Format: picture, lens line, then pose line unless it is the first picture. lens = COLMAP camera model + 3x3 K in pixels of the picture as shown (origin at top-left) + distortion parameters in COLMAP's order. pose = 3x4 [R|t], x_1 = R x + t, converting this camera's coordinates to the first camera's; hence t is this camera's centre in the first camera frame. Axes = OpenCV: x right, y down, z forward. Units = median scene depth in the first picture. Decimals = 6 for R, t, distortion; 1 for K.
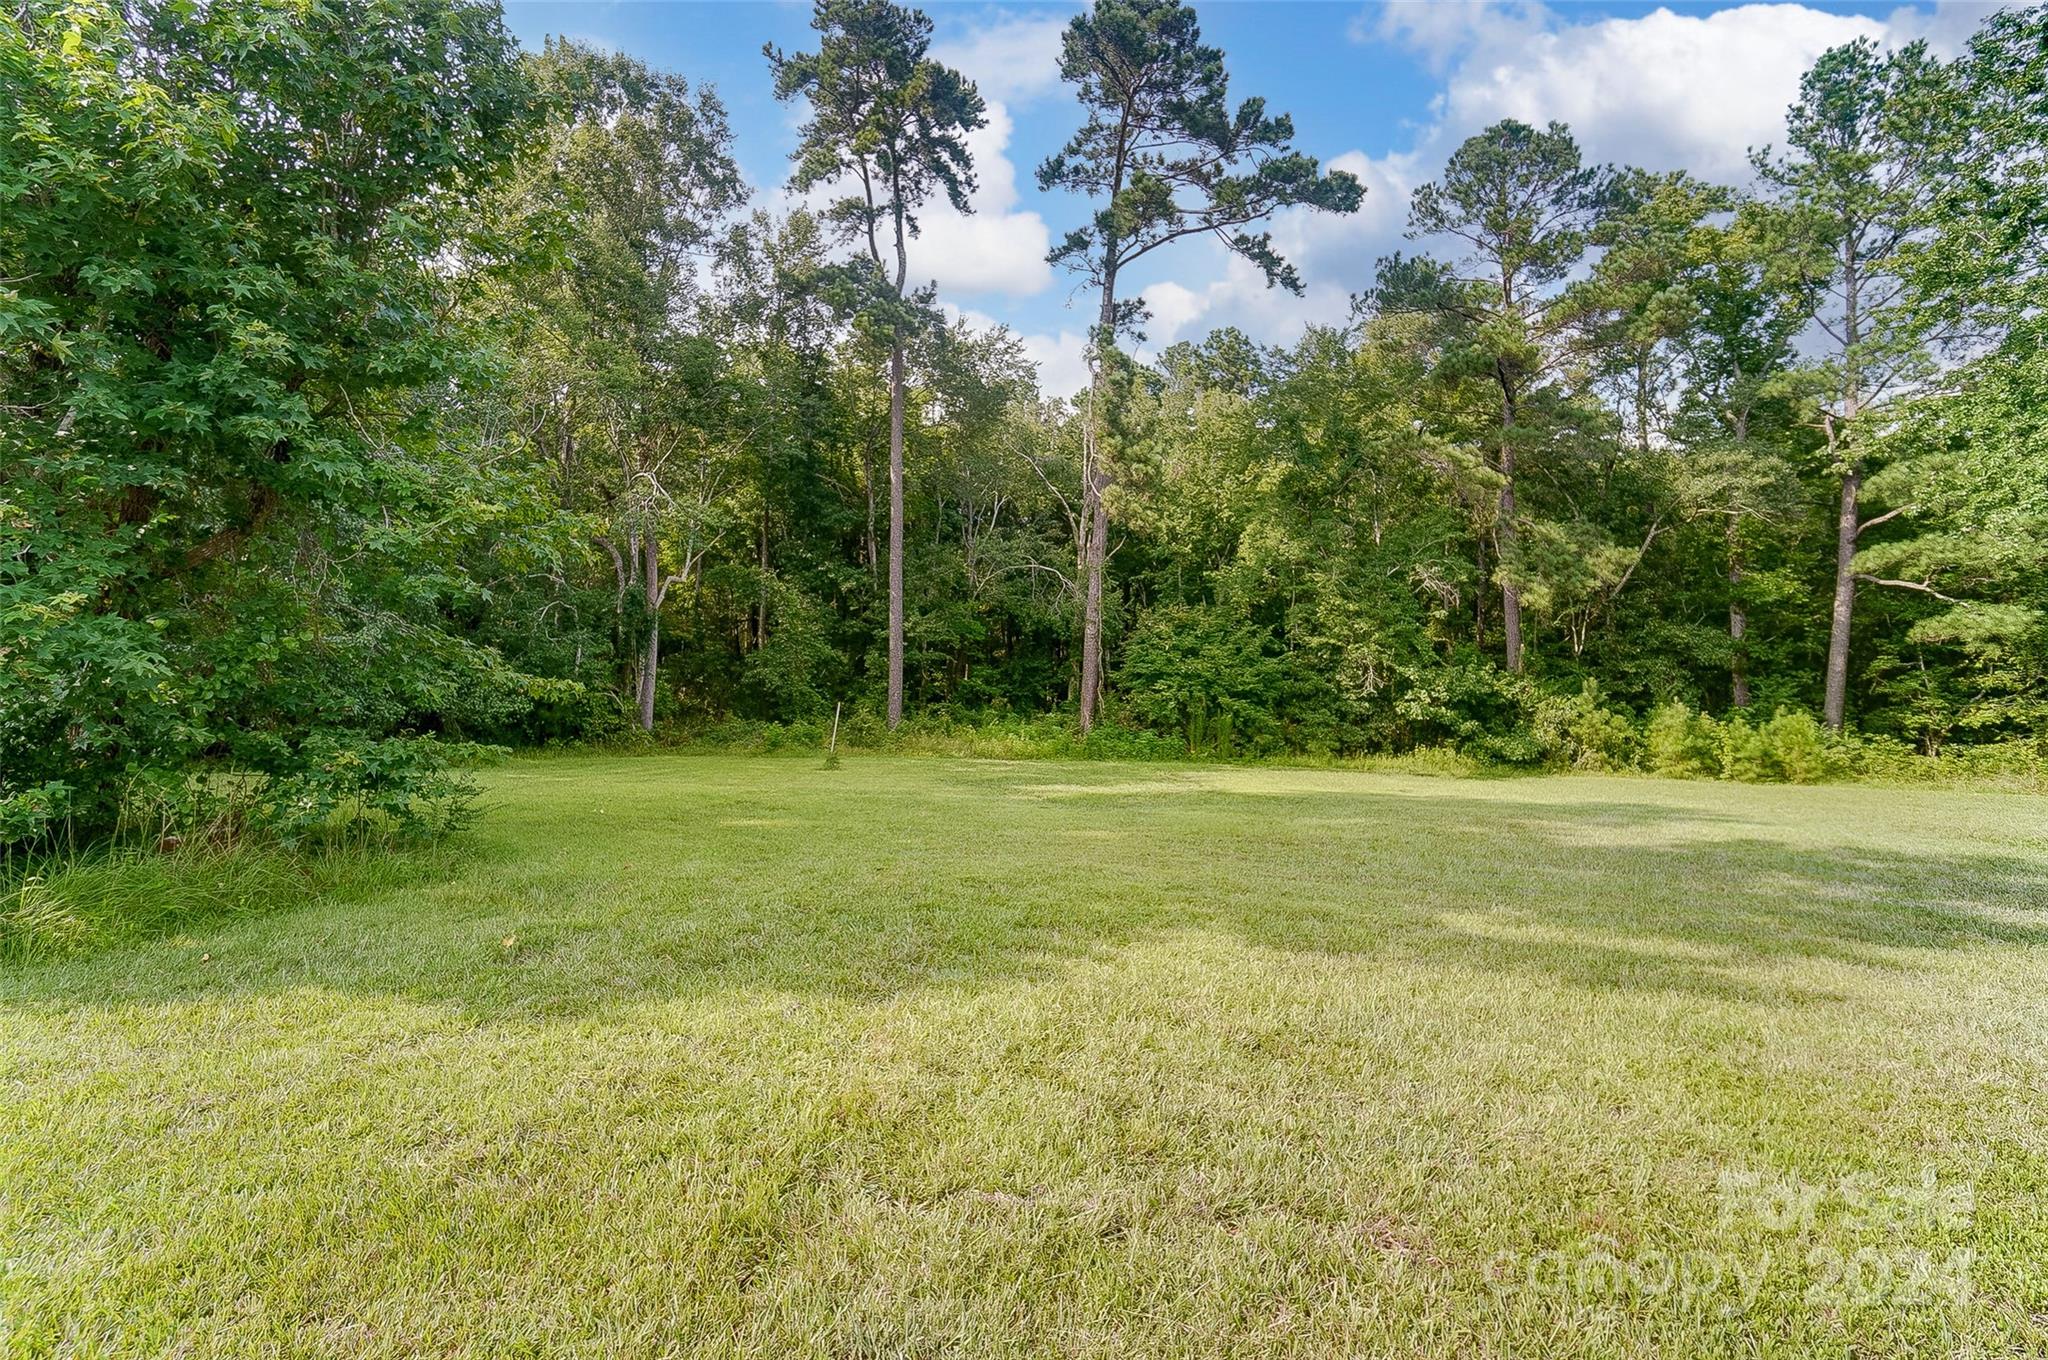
lens RADIAL K [[928.2, 0, 1029.0], [0, 928.2, 642.4], [0, 0, 1]] dist [-0.039523, 0.026694]
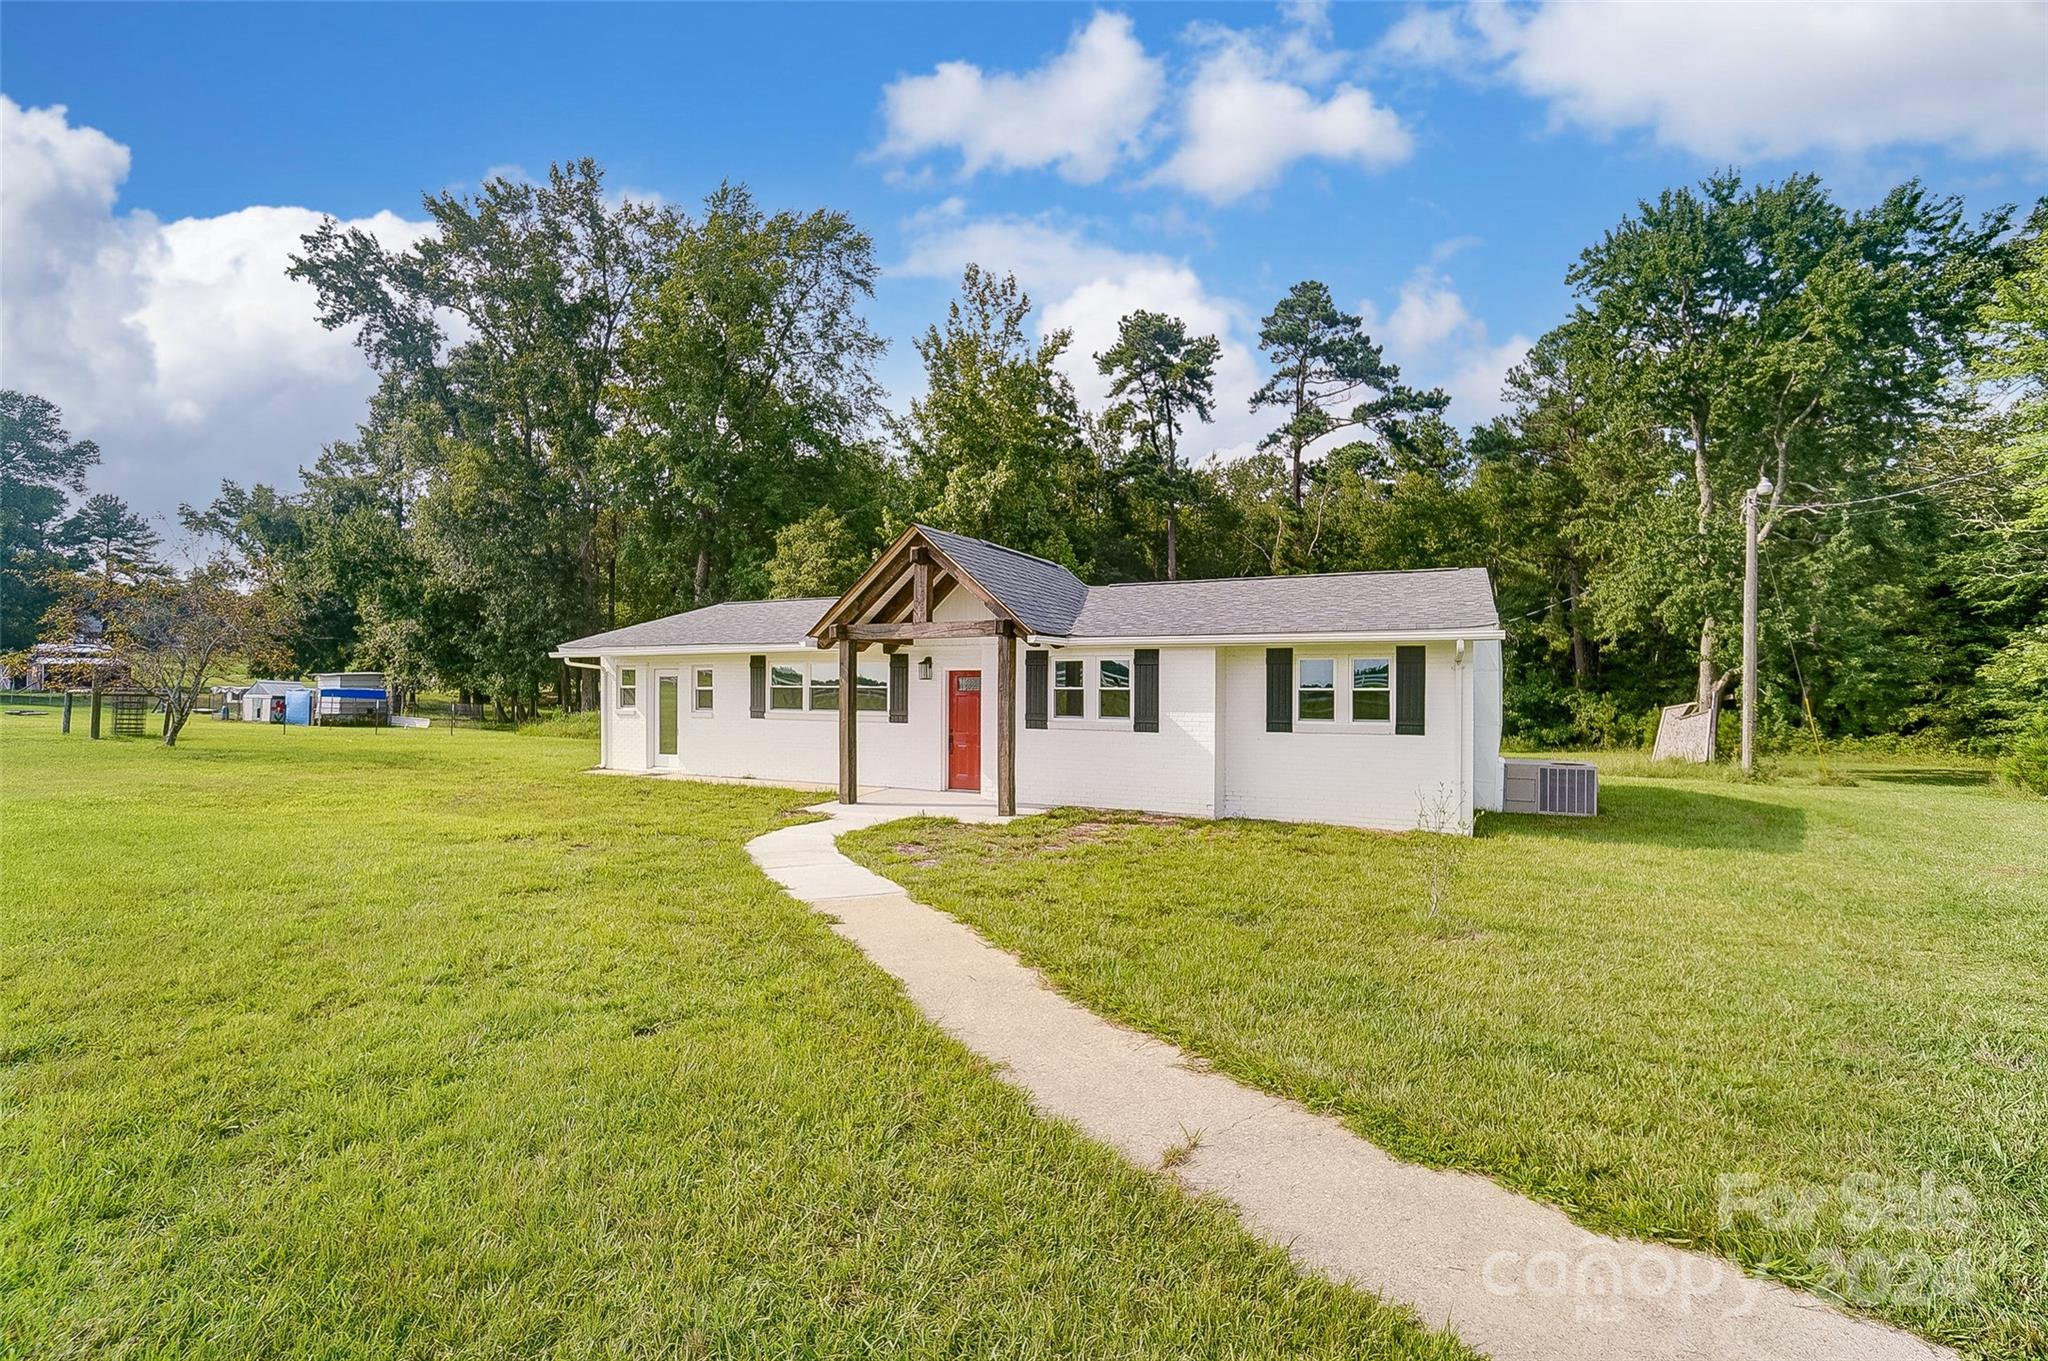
lens RADIAL K [[901.7, 0, 1006.4], [0, 901.7, 685.6], [0, 0, 1]] dist [-0.059606, 0.020407]
pose [[0.943089, -0.010621, -0.332370, 0.128378], [0.024075, 0.999048, 0.036387, -0.049917], [0.331667, -0.042318, 0.942447, -0.736877]]
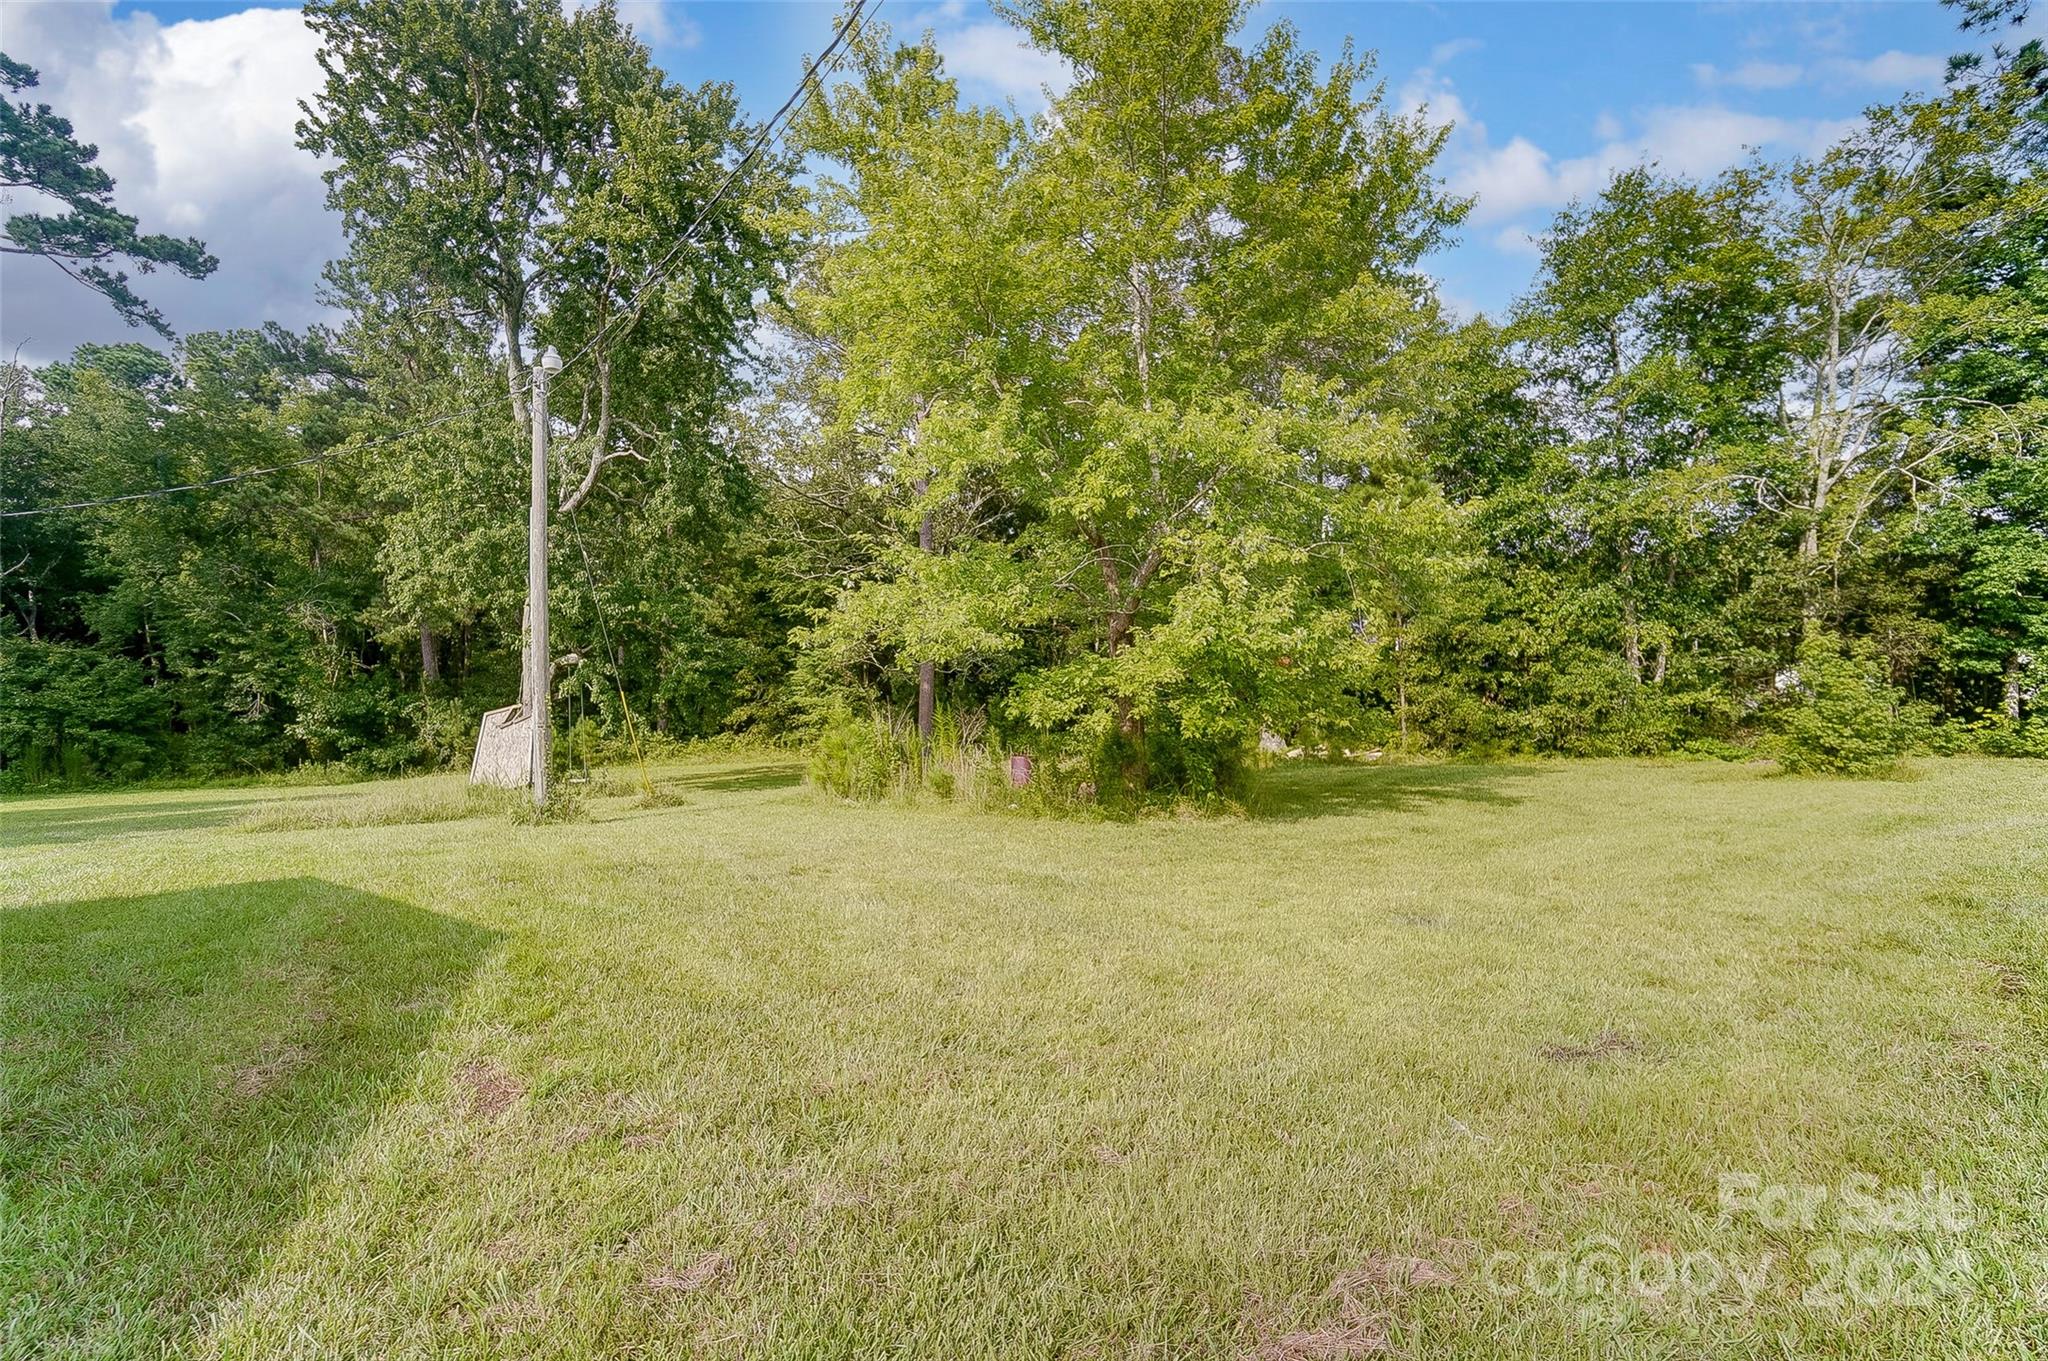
lens RADIAL K [[928.0, 0, 1001.4], [0, 928.0, 686.3], [0, 0, 1]] dist [-0.062882, 0.025589]
pose [[0.740611, -0.025167, 0.671462, 0.307608], [0.001566, 0.999360, 0.035730, -0.020125], [-0.671932, -0.025410, 0.740177, -0.407989]]
